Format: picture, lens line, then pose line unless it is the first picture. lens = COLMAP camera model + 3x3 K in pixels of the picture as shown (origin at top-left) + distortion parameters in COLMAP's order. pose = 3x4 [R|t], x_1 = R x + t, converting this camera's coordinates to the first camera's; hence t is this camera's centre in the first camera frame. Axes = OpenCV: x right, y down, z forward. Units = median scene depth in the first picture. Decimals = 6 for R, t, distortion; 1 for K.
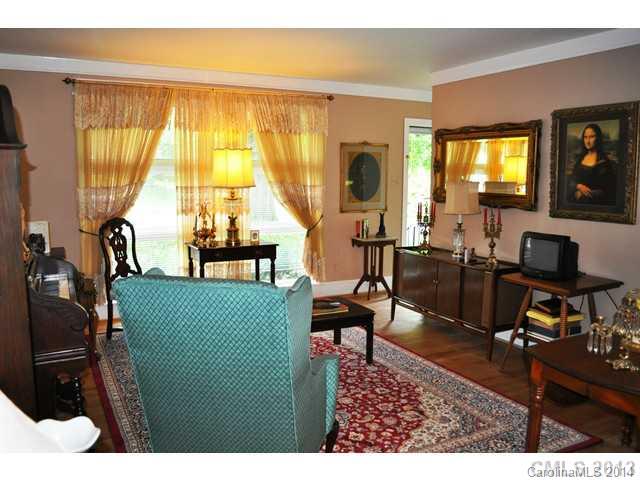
lens RADIAL K [[524.9, 0, 318.1], [0, 524.9, 237.1], [0, 0, 1]] dist [-0.078434, 0.009083]
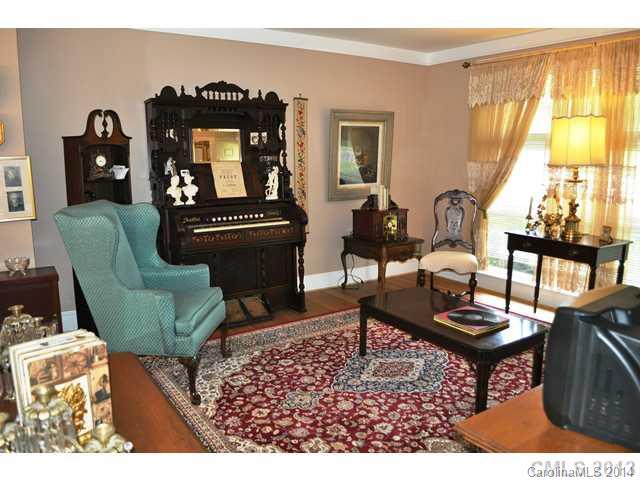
lens RADIAL K [[500.2, 0, 317.9], [0, 500.2, 241.3], [0, 0, 1]] dist [-0.082483, 0.008580]
pose [[0.103126, 0.164790, -0.980923, 0.748169], [-0.112558, 0.981779, 0.153101, -0.073039], [0.988279, 0.094622, 0.119795, 0.753691]]
